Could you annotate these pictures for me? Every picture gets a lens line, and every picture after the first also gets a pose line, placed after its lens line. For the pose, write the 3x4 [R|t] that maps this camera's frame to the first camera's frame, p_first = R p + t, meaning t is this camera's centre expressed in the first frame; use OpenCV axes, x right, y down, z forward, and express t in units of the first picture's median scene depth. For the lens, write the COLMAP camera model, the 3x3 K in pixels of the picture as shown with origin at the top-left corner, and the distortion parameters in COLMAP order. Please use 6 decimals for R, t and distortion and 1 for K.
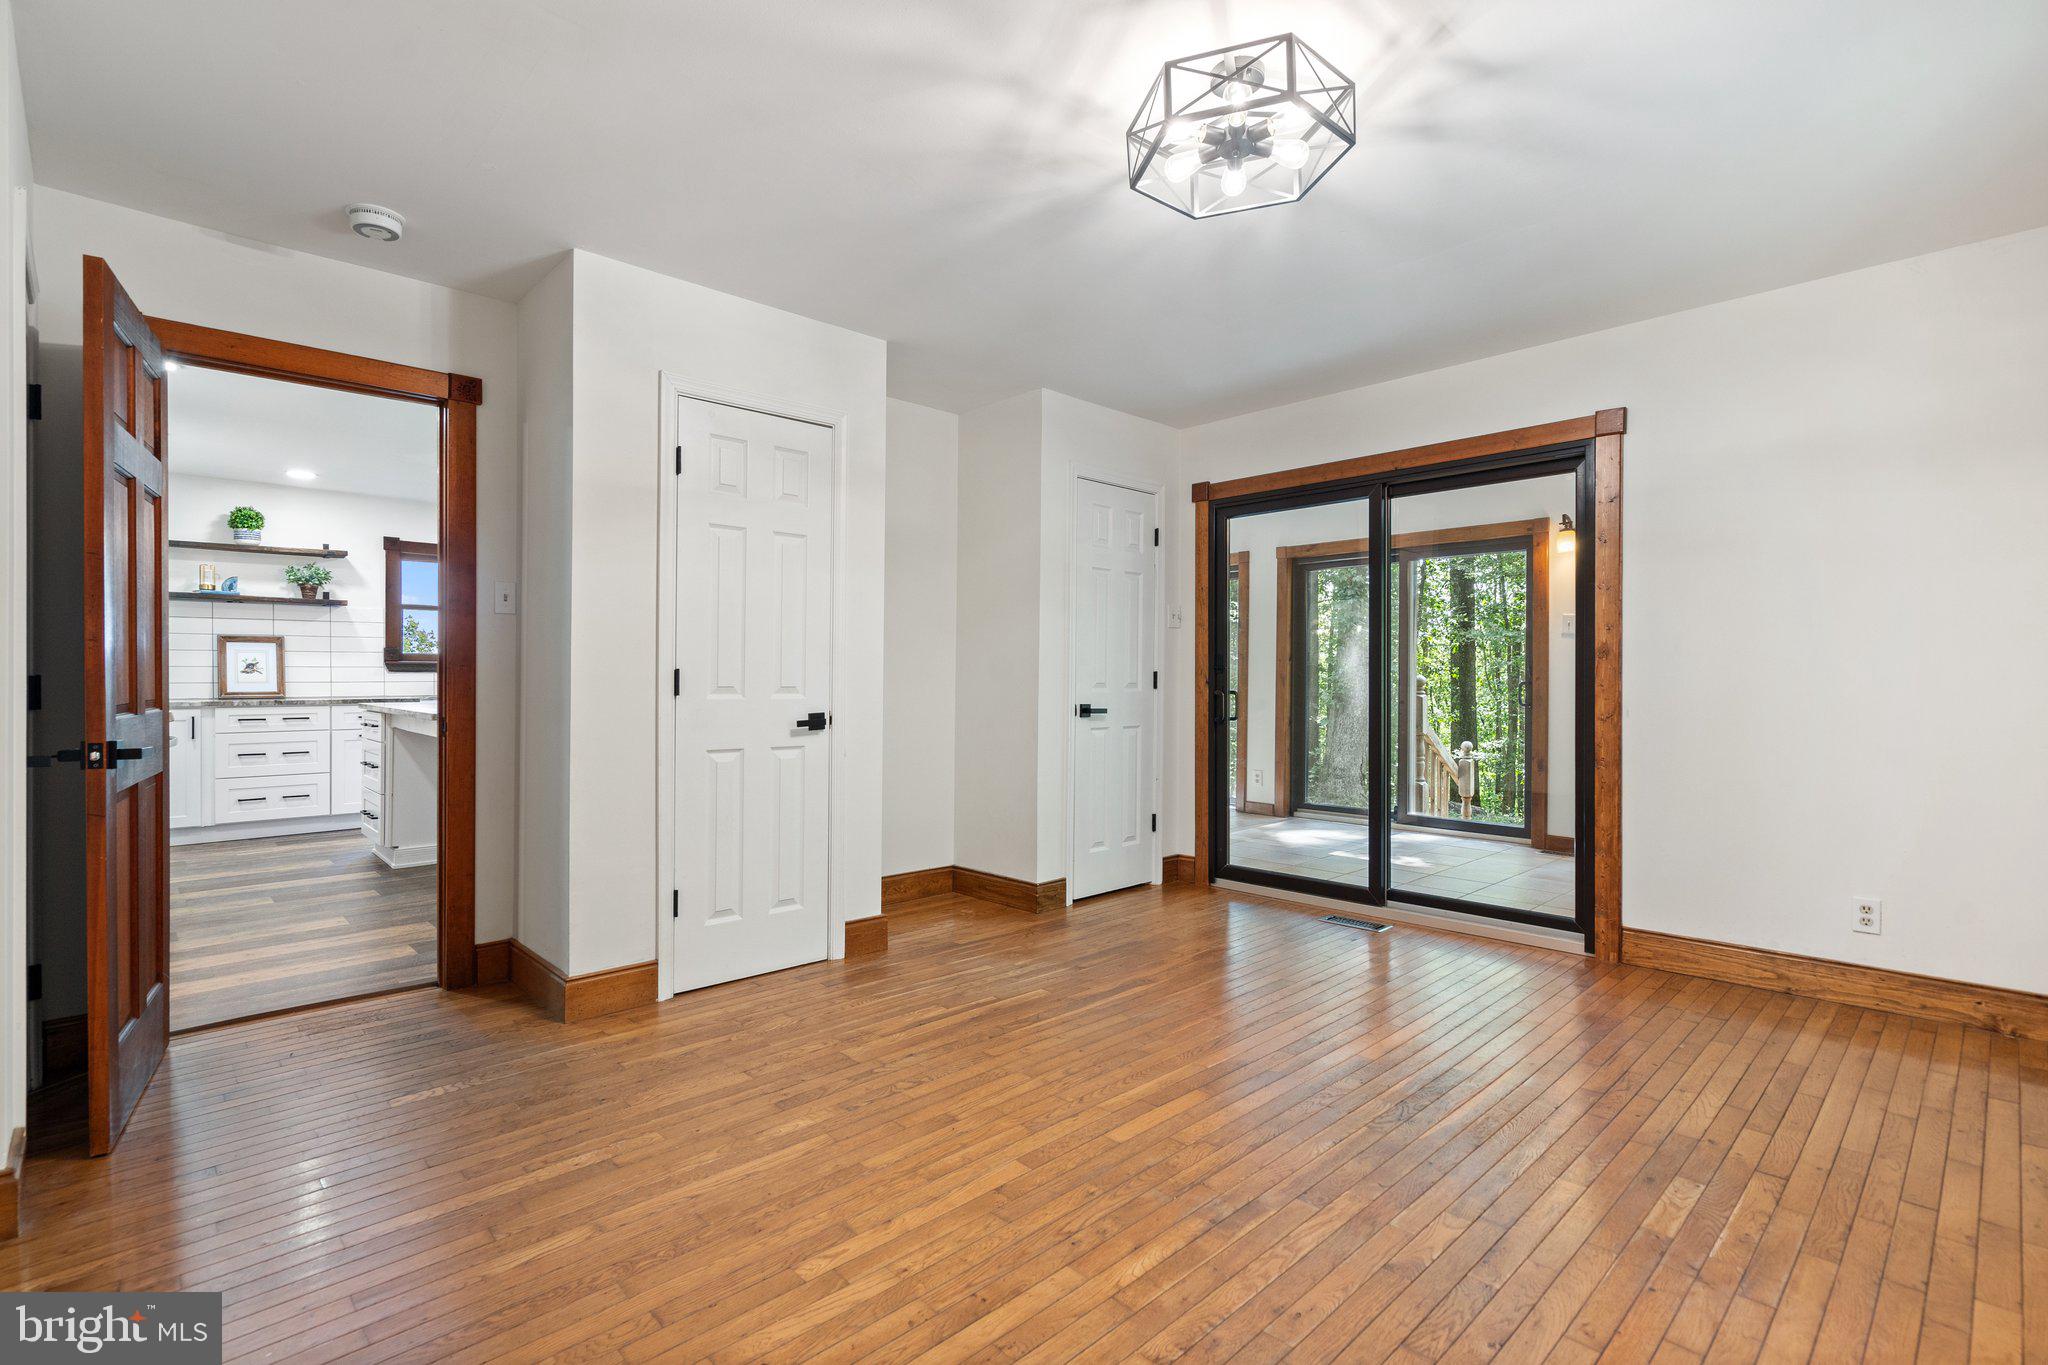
lens RADIAL K [[965.1, 0, 1030.1], [0, 965.1, 690.0], [0, 0, 1]] dist [-0.005145, 0.000096]
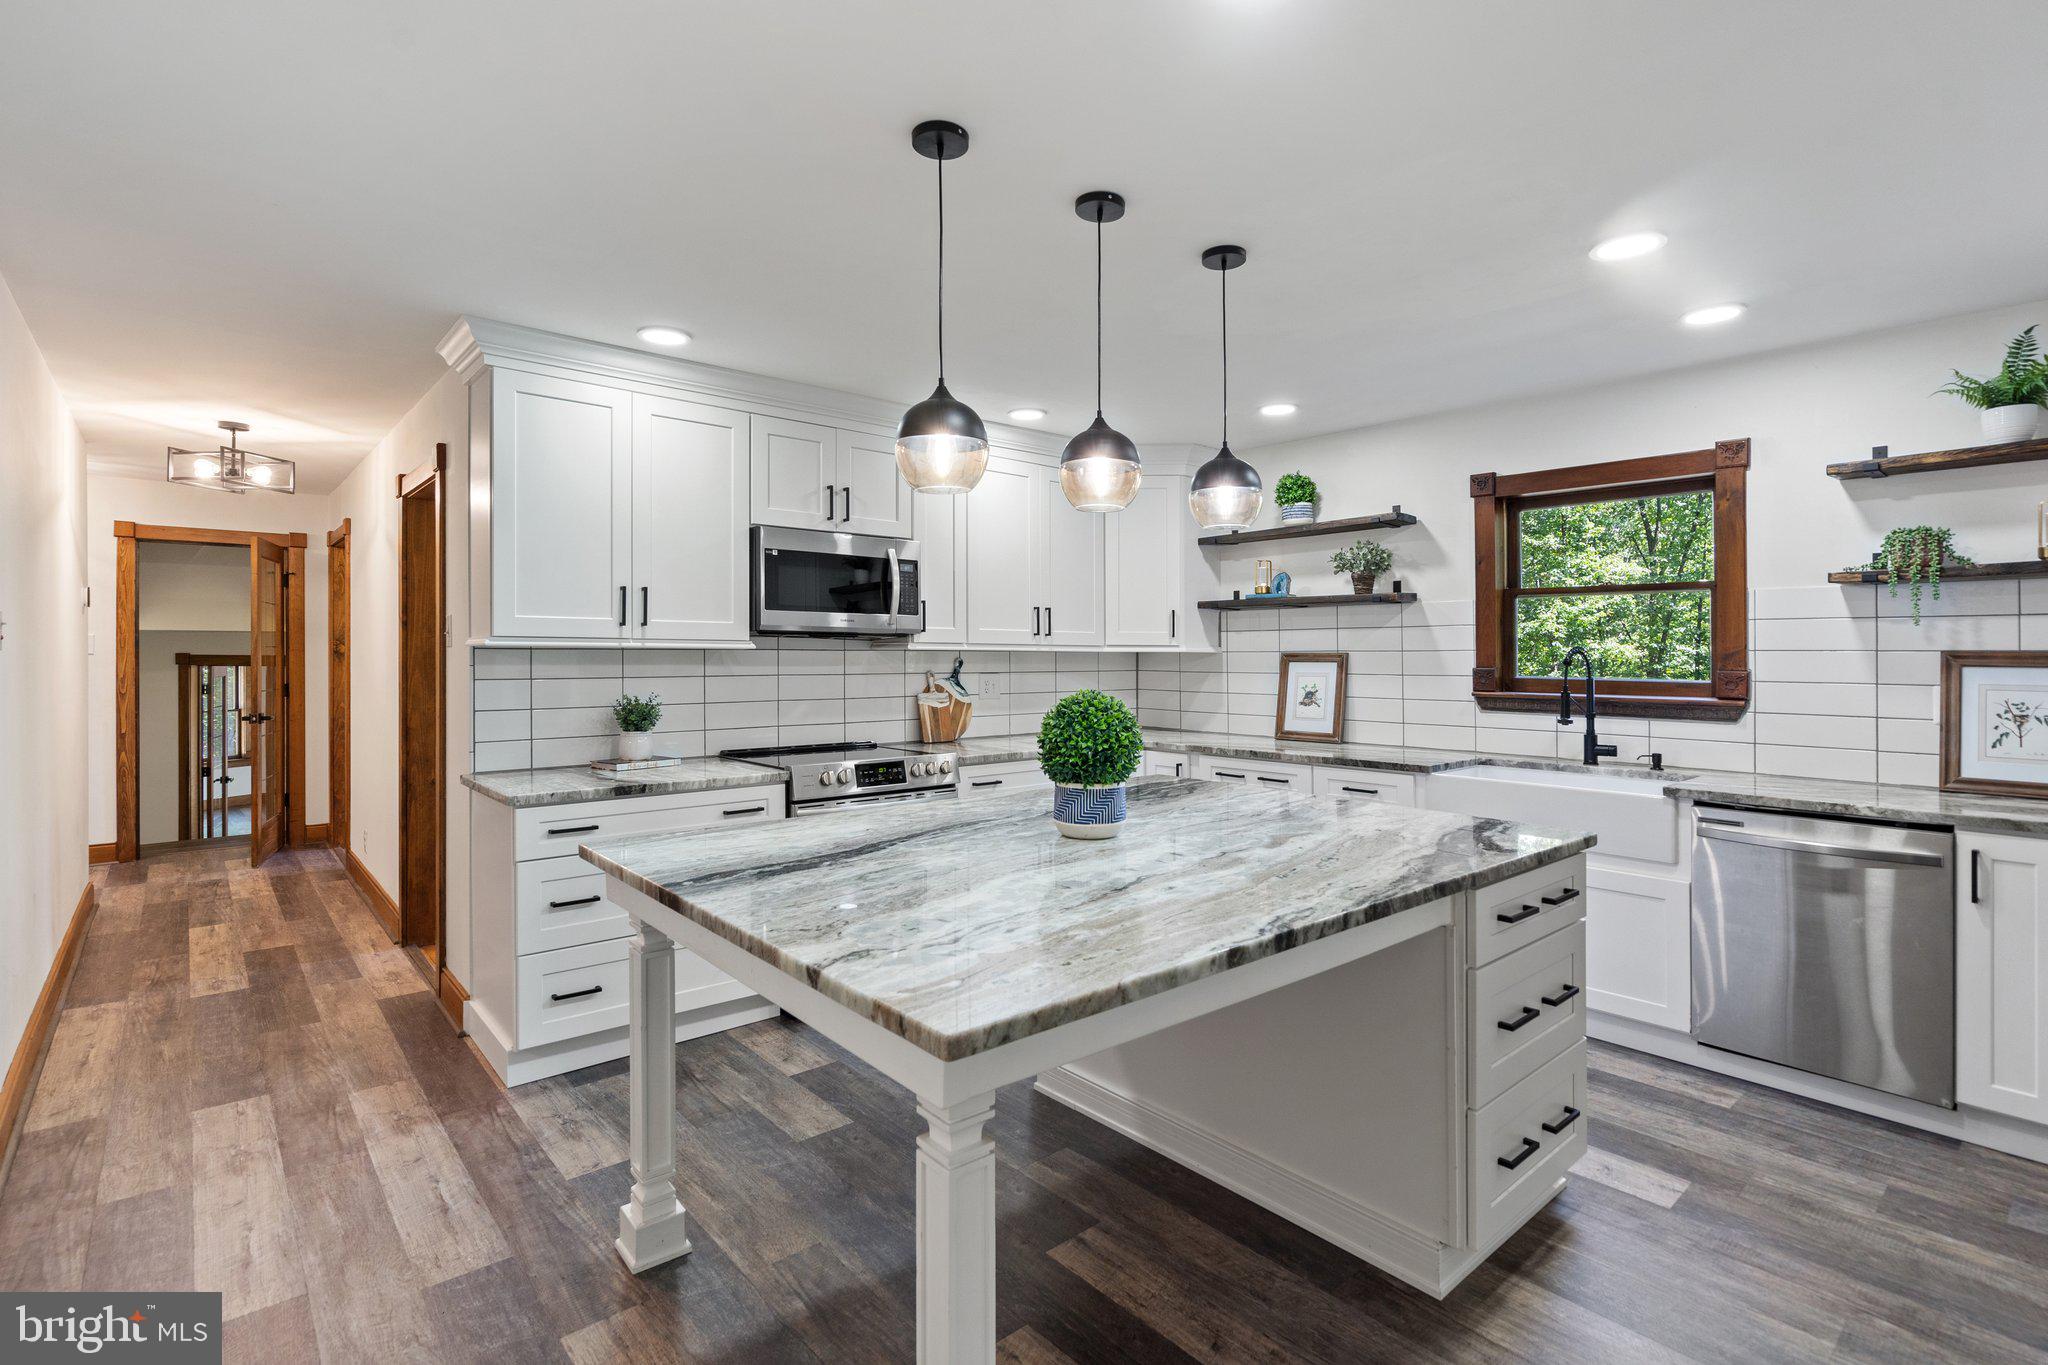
lens RADIAL K [[965.1, 0, 1009.5], [0, 965.1, 665.2], [0, 0, 1]] dist [-0.005145, 0.000096]
pose [[-0.063631, 0.013669, -0.997880, -0.081882], [-0.013813, 0.999798, 0.014576, -0.054027], [0.997878, 0.014712, -0.063429, 0.815489]]
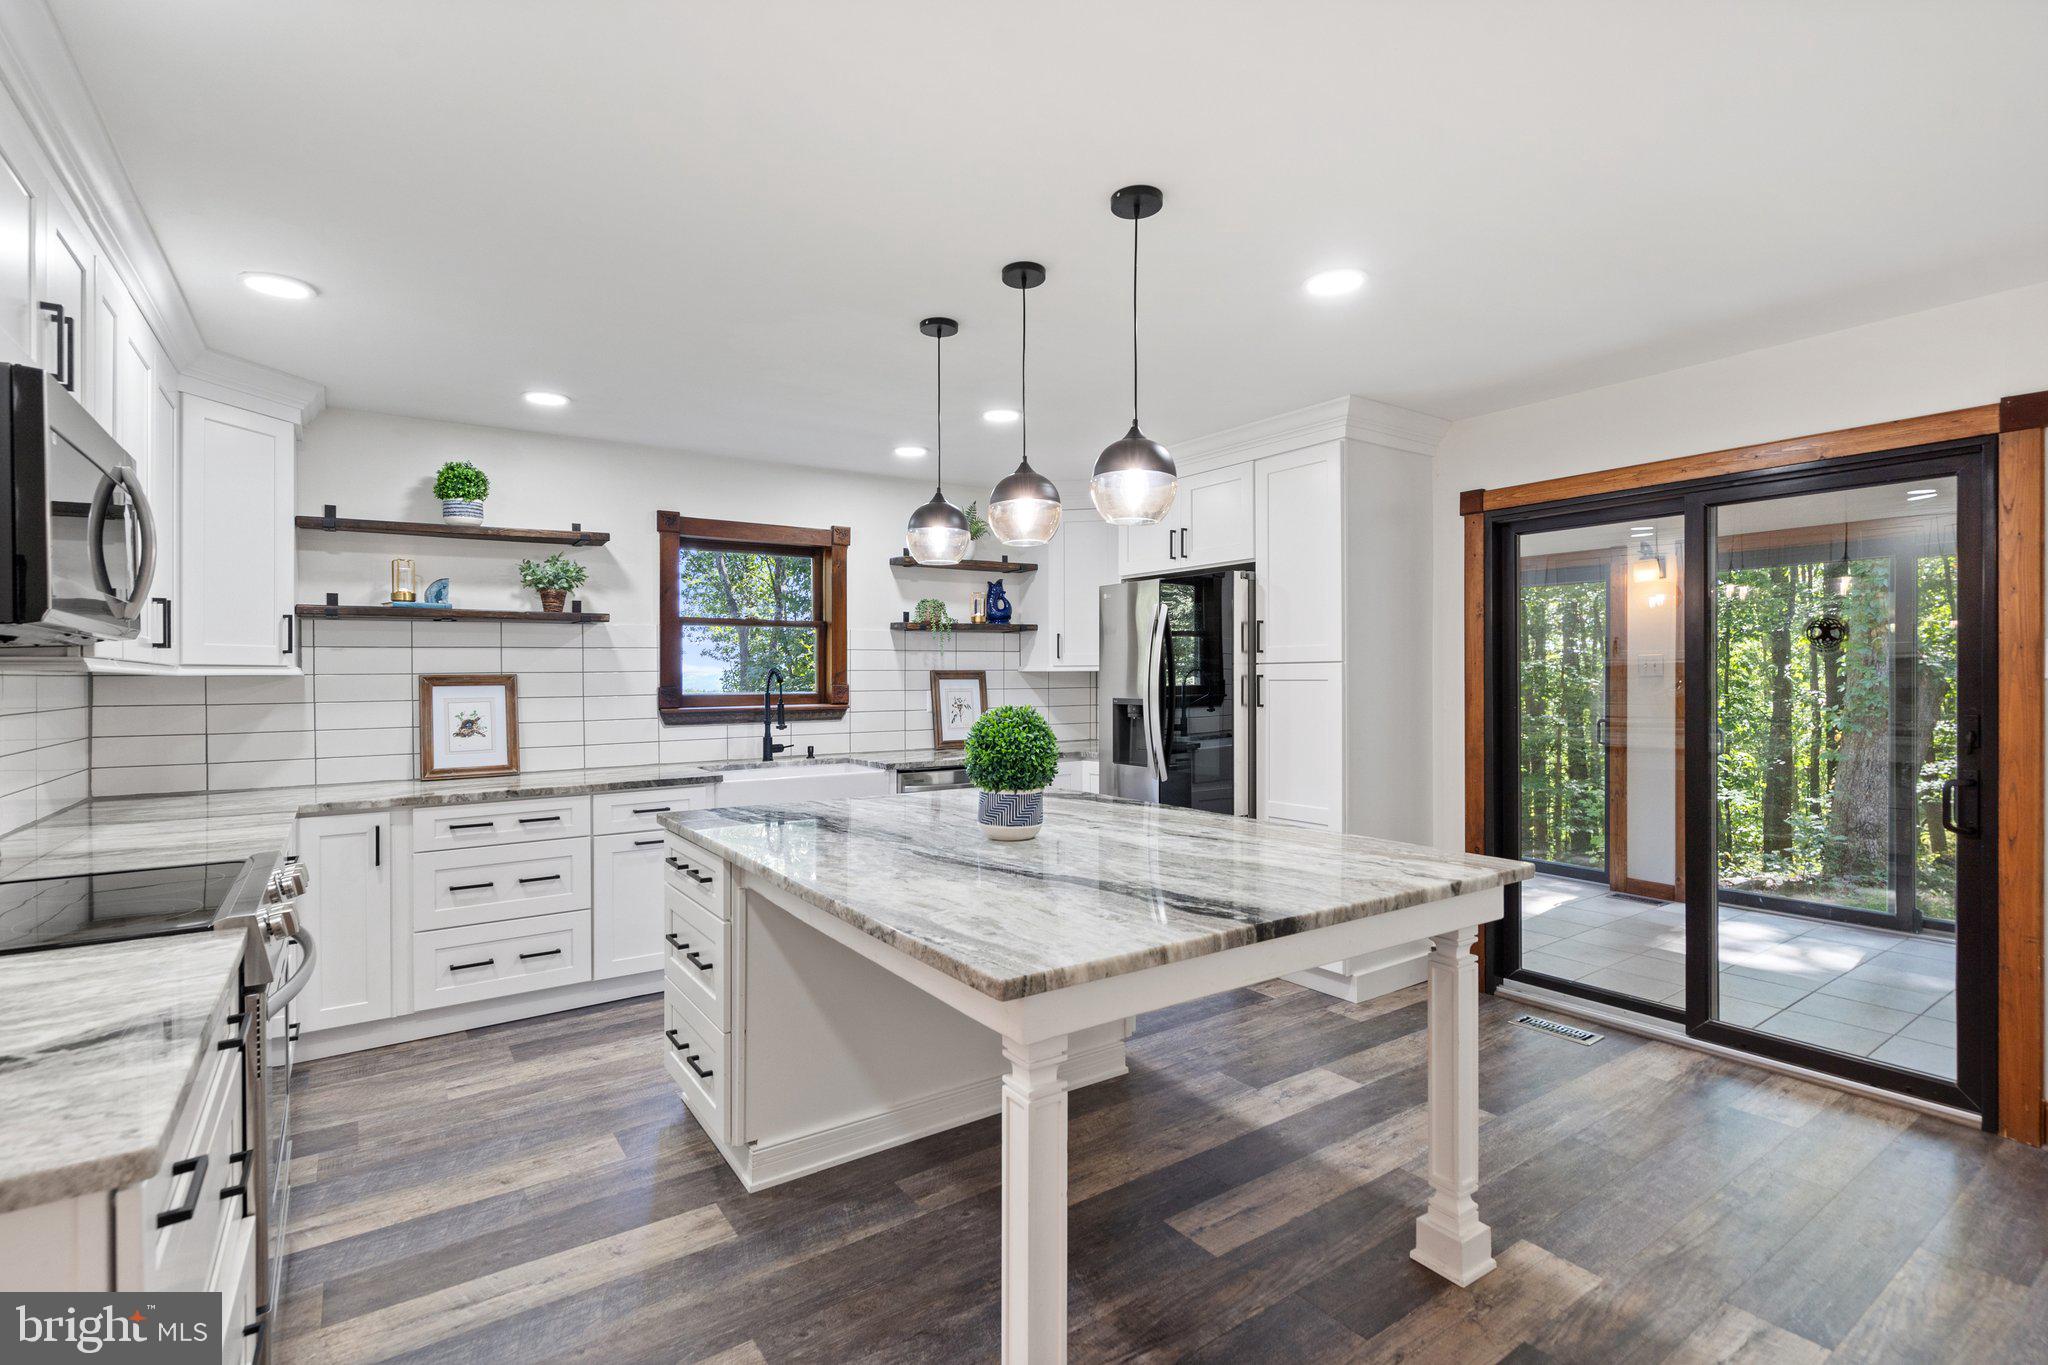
lens RADIAL K [[965.1, 0, 1017.6], [0, 965.1, 680.7], [0, 0, 1]] dist [-0.005145, 0.000096]
pose [[0.987464, -0.005341, -0.157754, -0.365595], [0.004727, 0.999980, -0.004268, -0.047887], [0.157774, 0.003469, 0.987469, 0.446300]]
